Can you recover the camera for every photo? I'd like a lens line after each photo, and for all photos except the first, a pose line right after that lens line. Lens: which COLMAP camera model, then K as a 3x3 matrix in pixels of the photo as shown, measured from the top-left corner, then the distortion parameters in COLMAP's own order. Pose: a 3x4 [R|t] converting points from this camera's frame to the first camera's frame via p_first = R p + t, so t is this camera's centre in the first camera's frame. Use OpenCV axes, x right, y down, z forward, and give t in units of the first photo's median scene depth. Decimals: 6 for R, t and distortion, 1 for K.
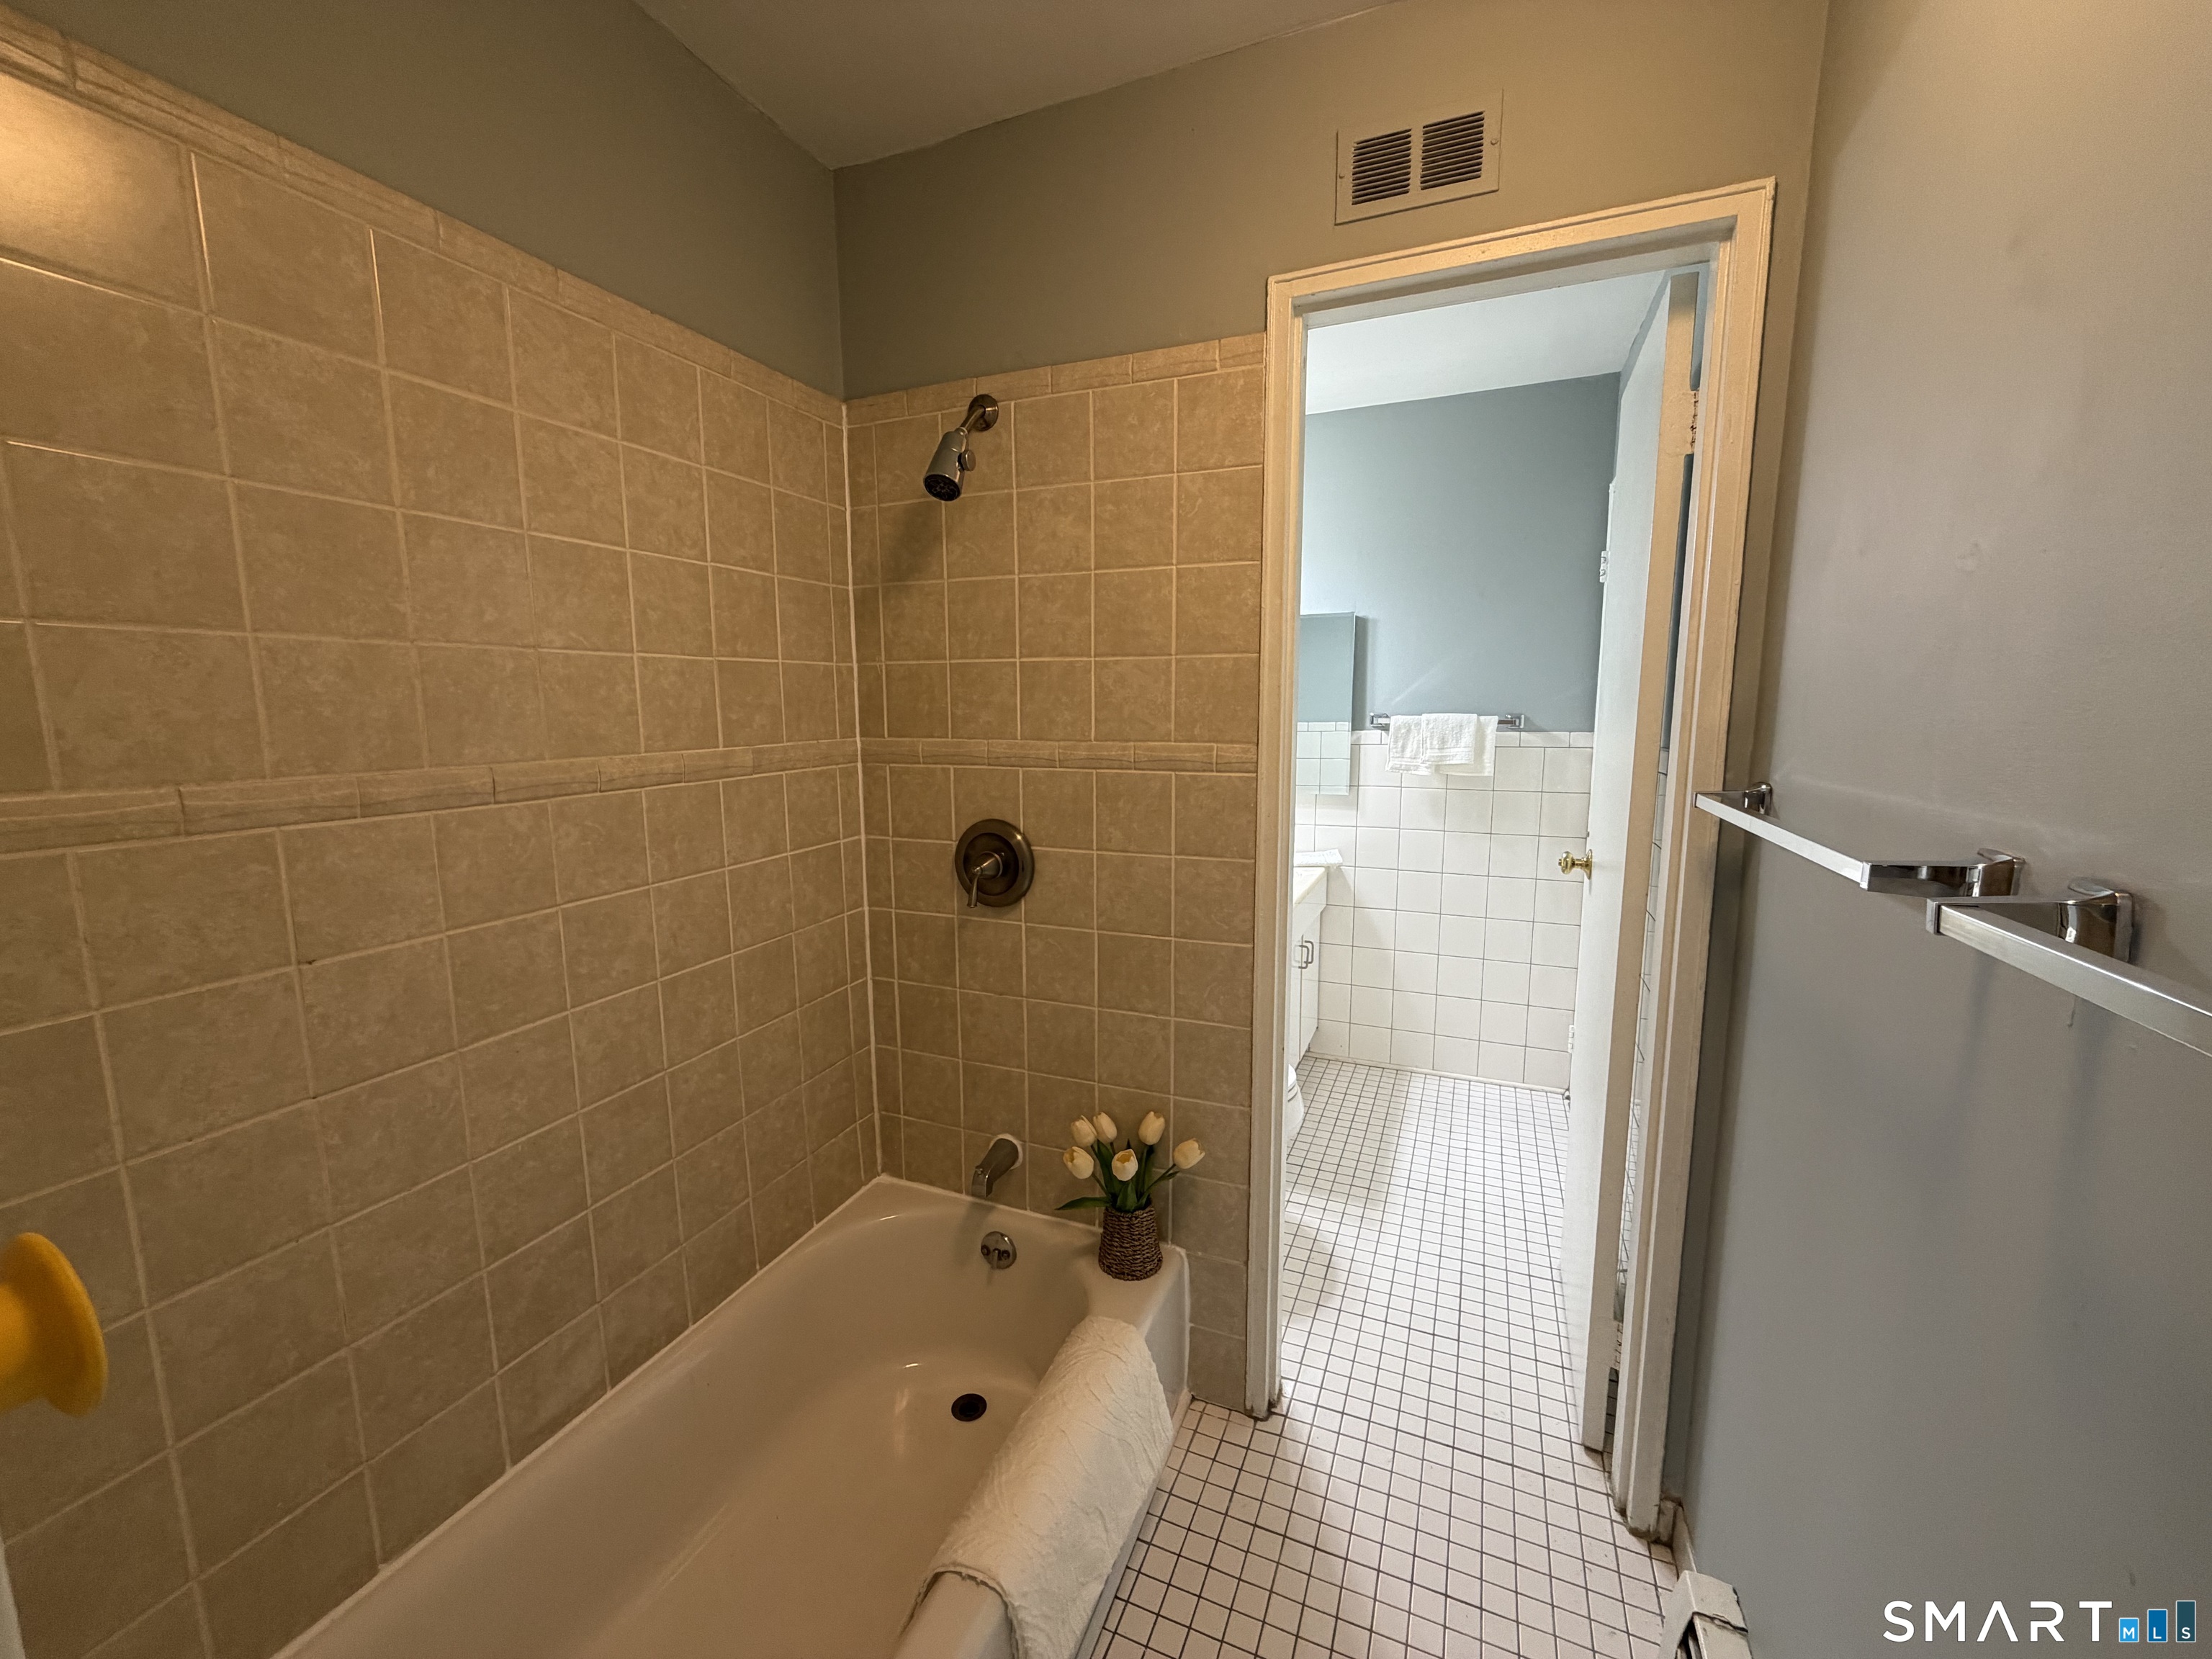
lens RADIAL K [[873.4, 0, 1111.5], [0, 873.4, 823.6], [0, 0, 1]] dist [-0.001613, -0.000037]
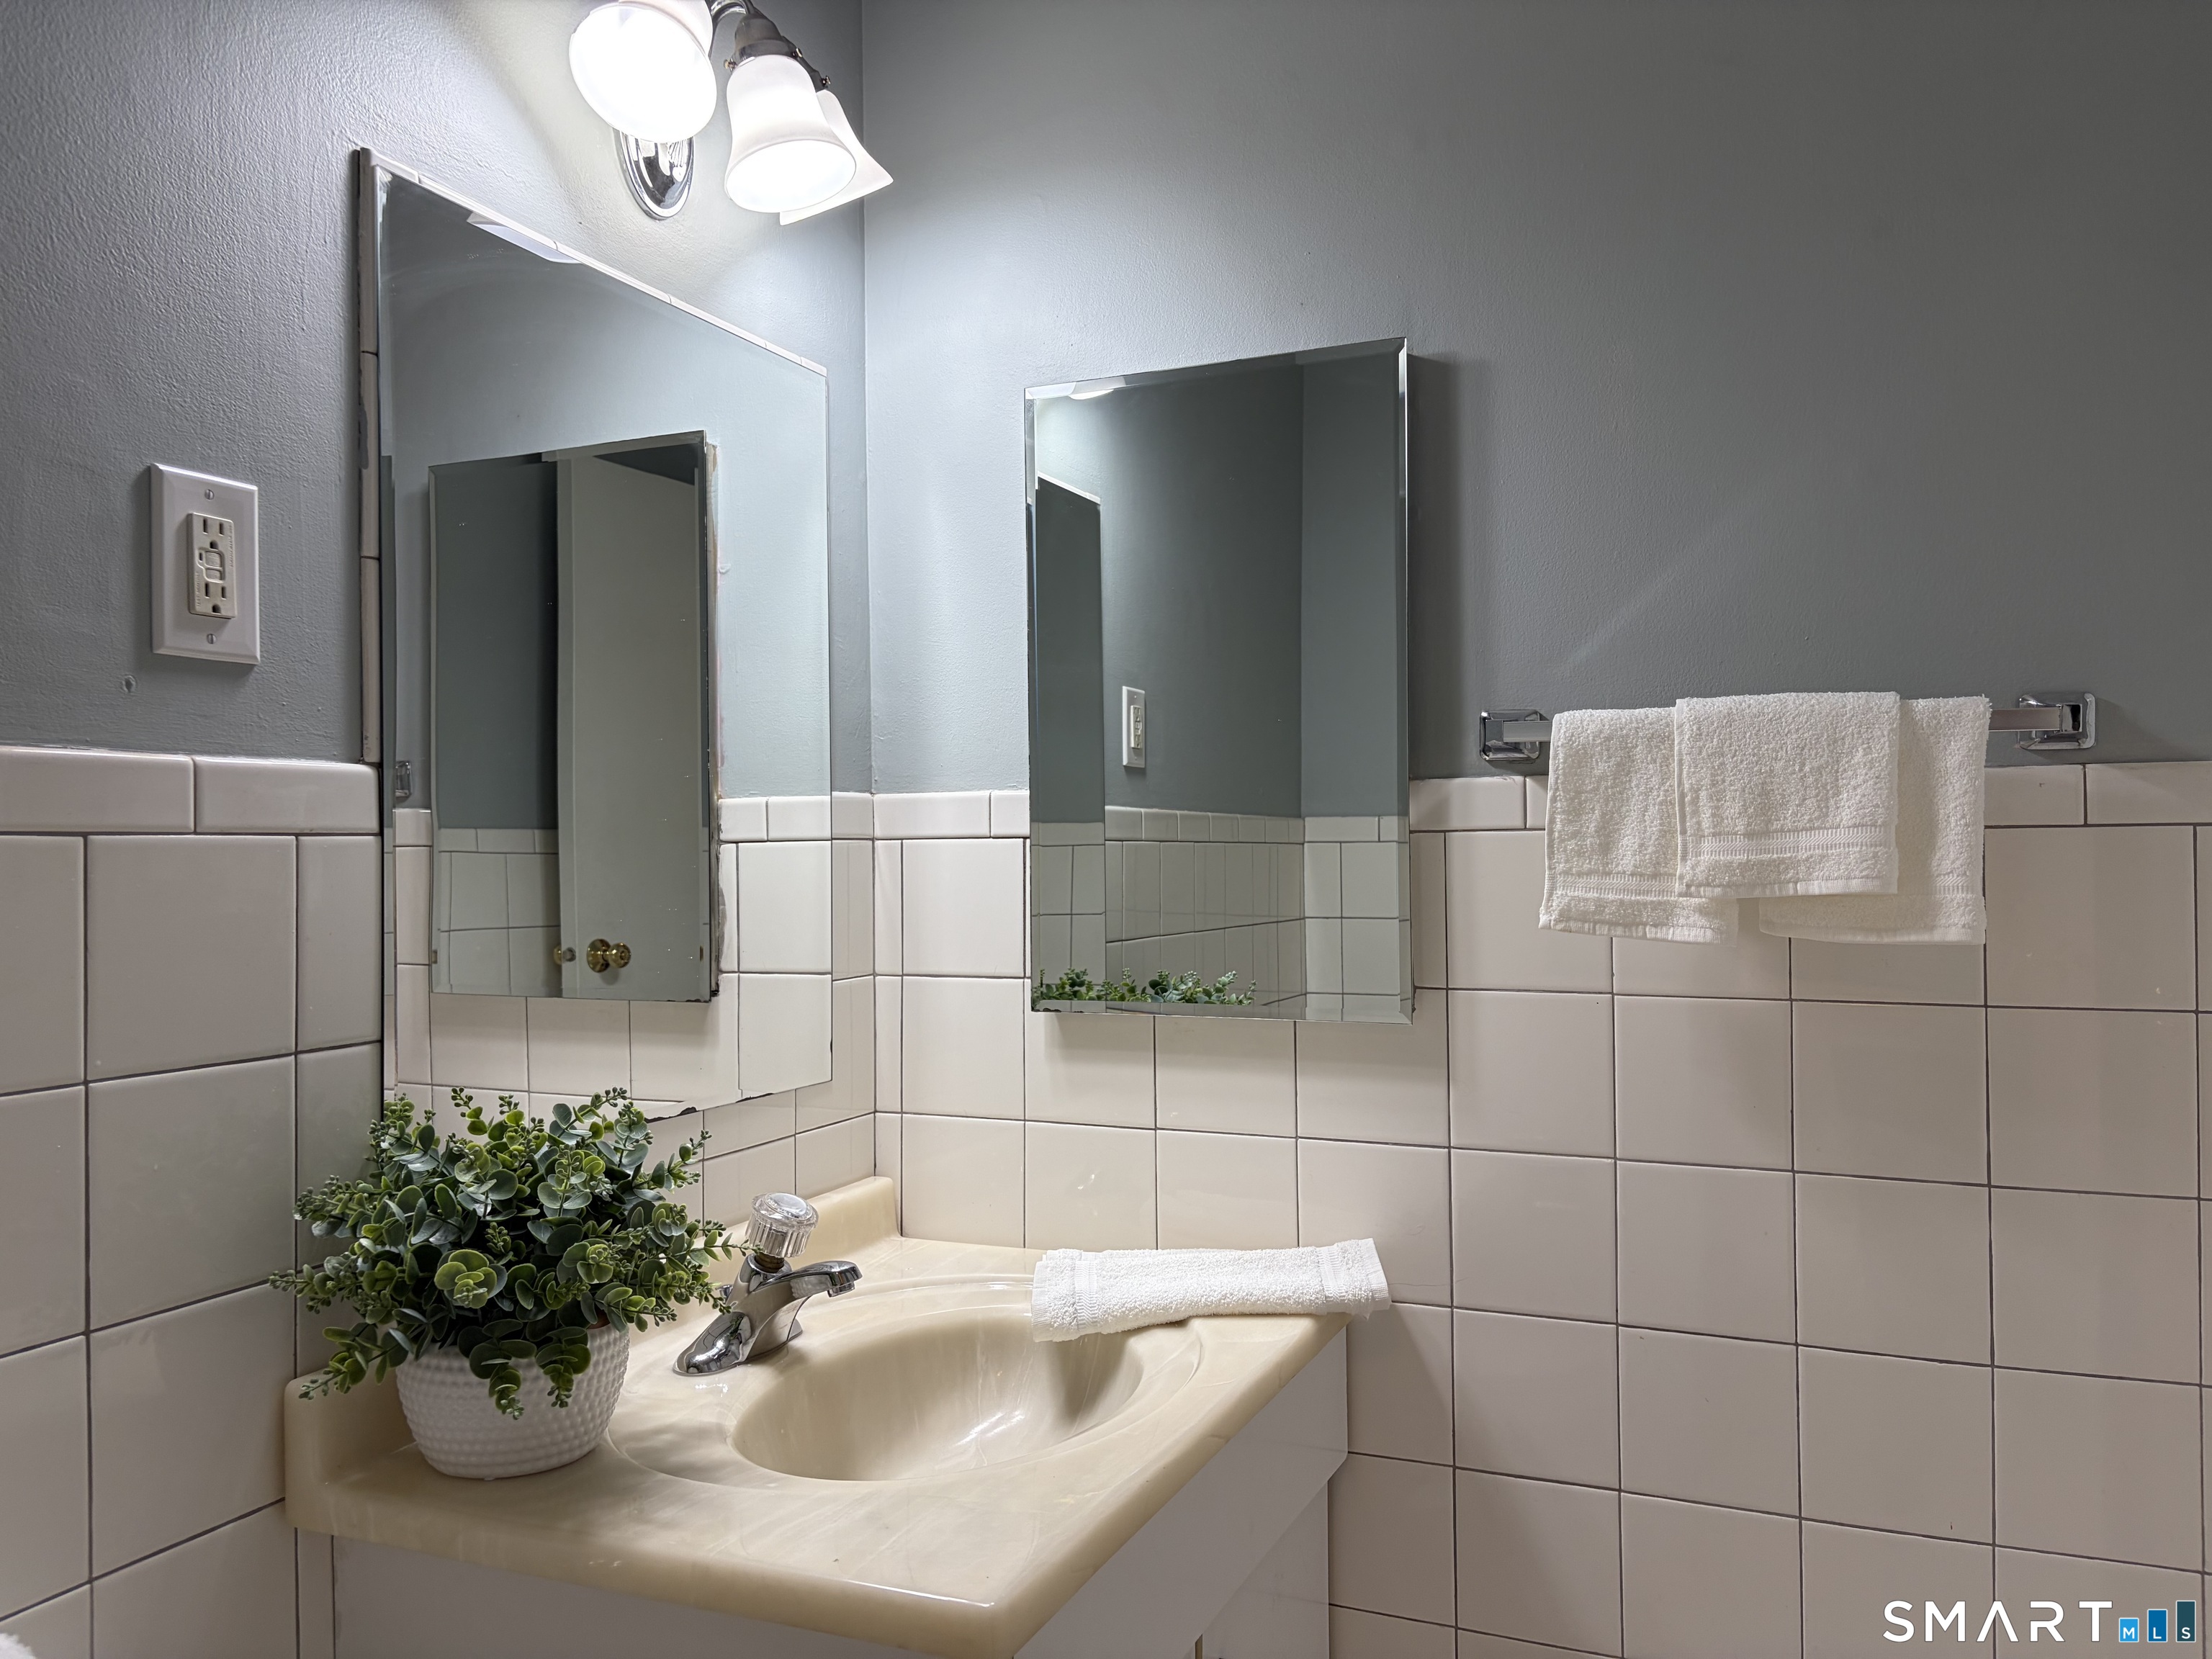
lens RADIAL K [[1674.6, 0, 1105.4], [0, 1674.6, 825.0], [0, 0, 1]] dist [0.054369, -0.068414]
pose [[0.999986, -0.002302, -0.004813, 0.190305], [0.001533, 0.988050, -0.154127, -0.015003], [0.005110, 0.154117, 0.988039, 0.514669]]
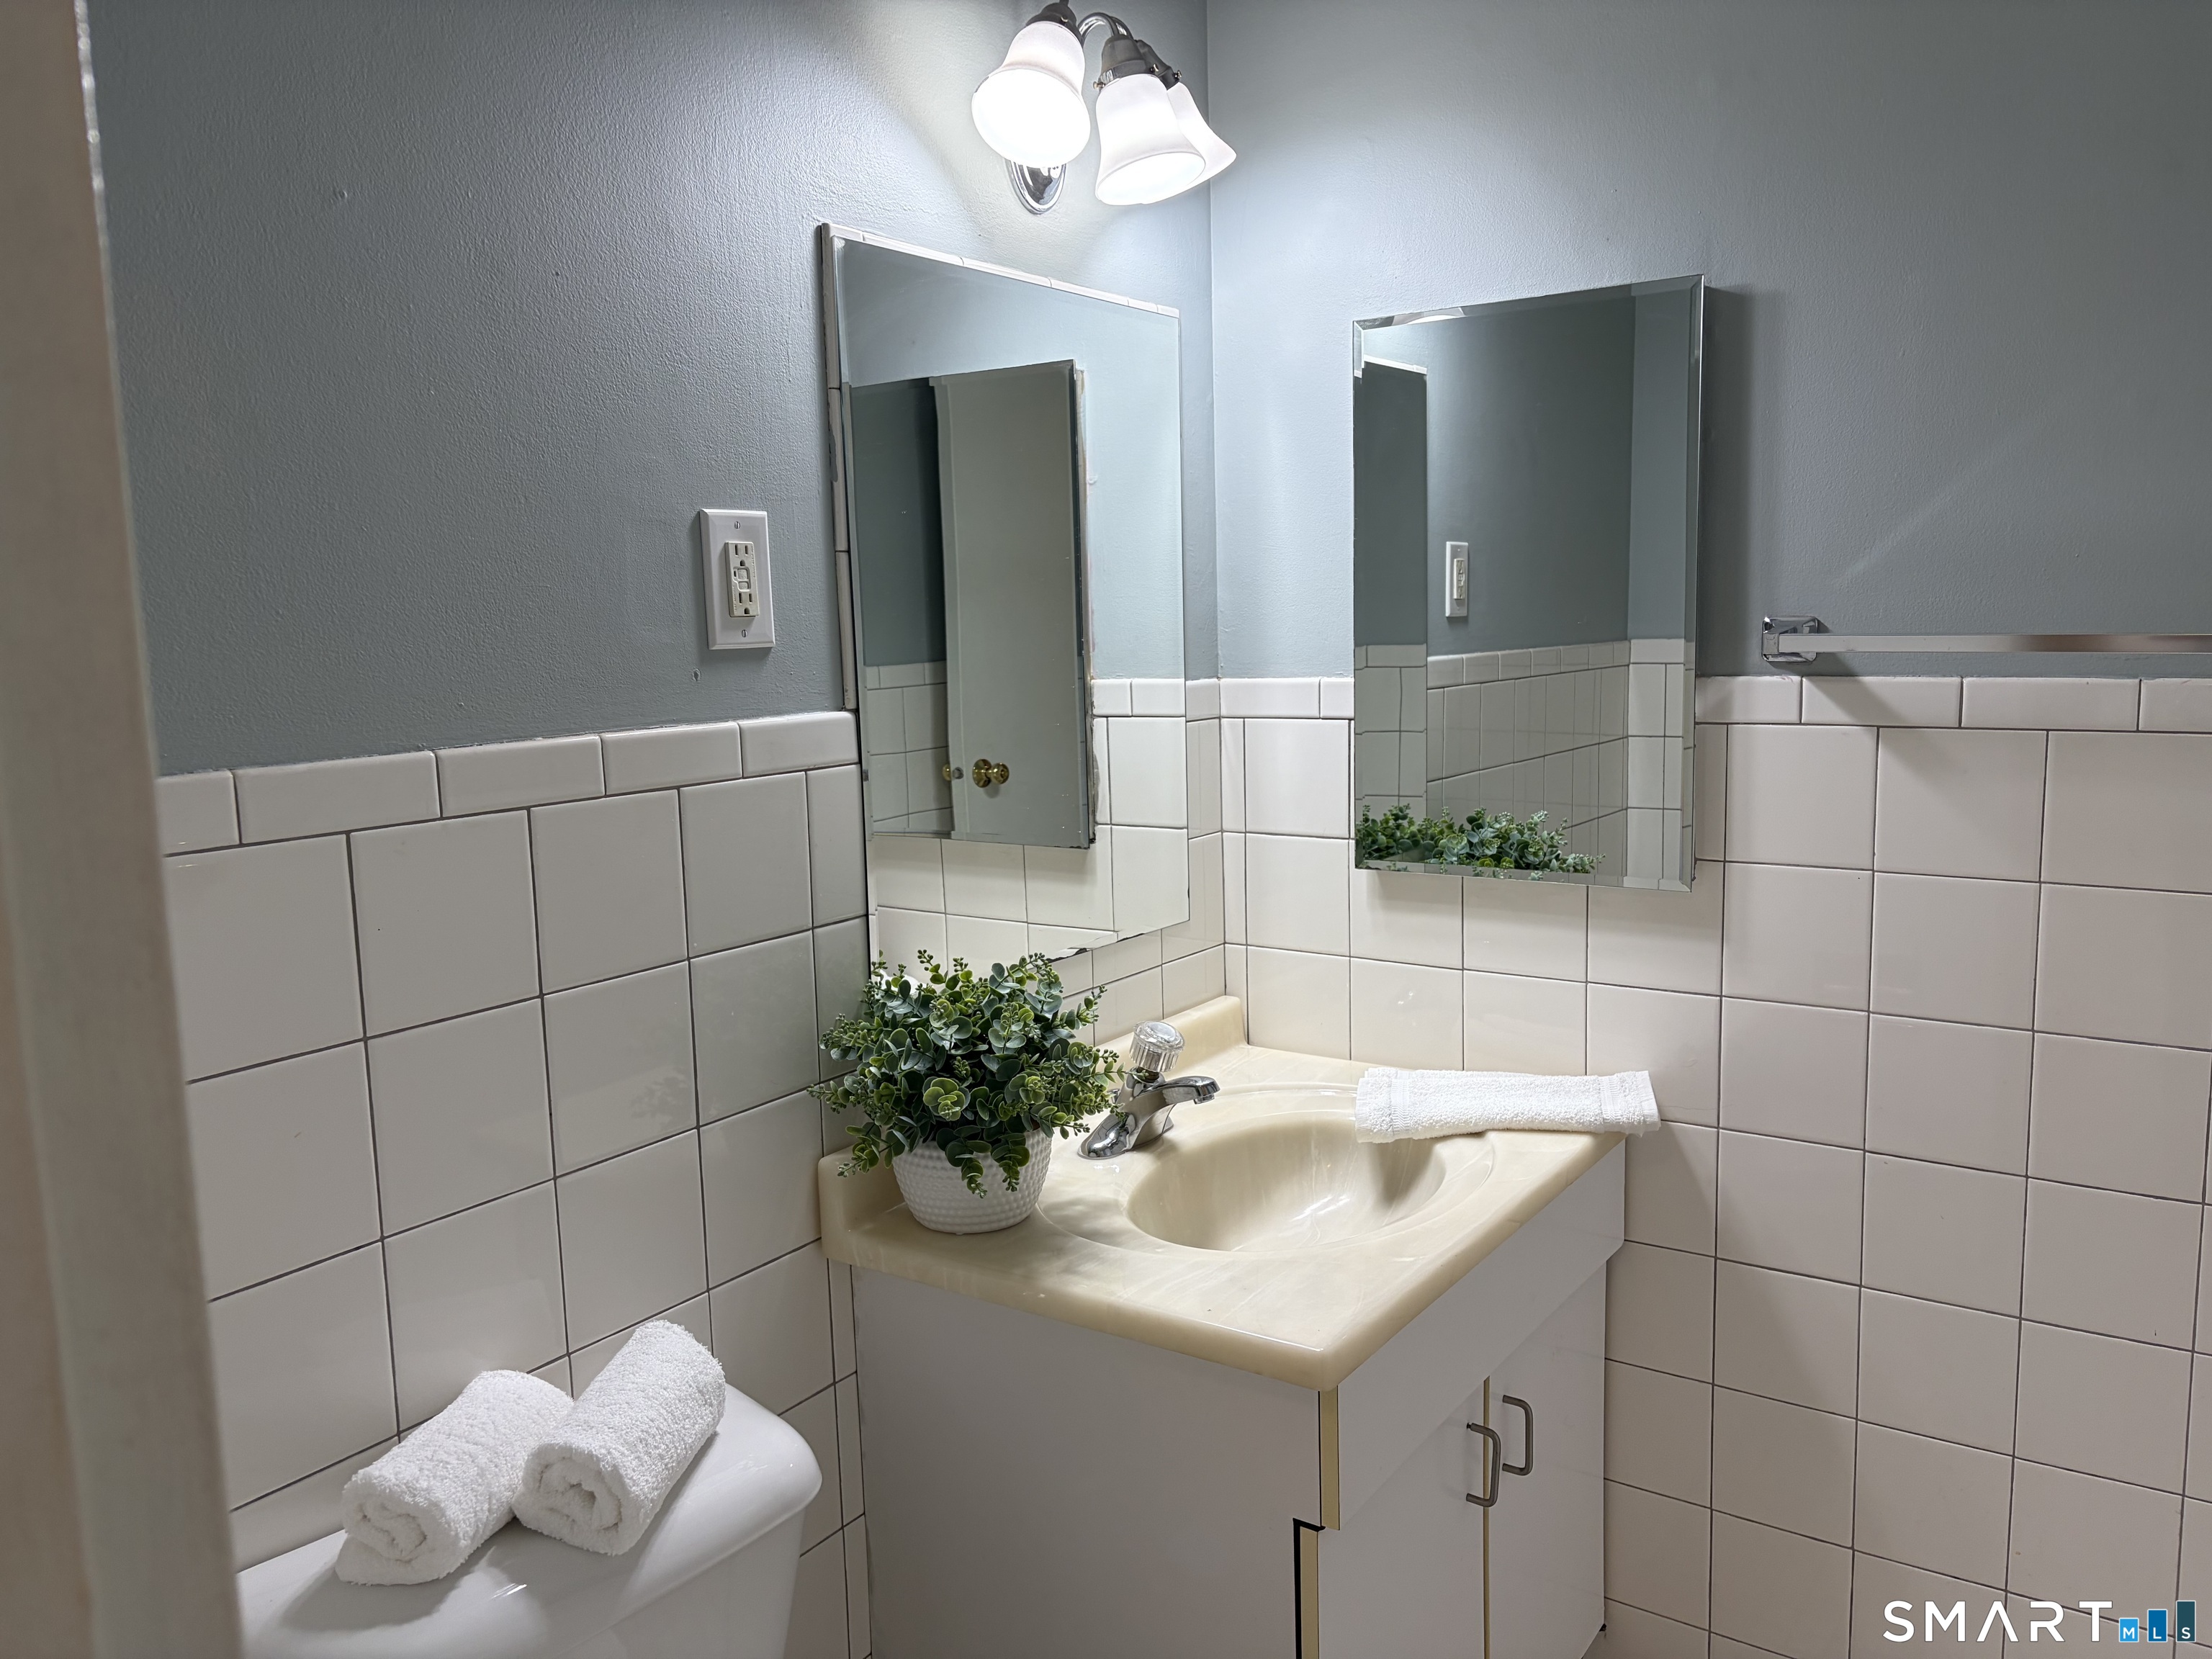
lens RADIAL K [[1674.6, 0, 1116.3], [0, 1674.6, 824.8], [0, 0, 1]] dist [0.054369, -0.068414]
pose [[0.980405, 0.007528, -0.196850, 0.200076], [-0.008996, 0.999938, -0.006562, -0.052412], [0.196789, 0.008204, 0.980412, 0.407799]]
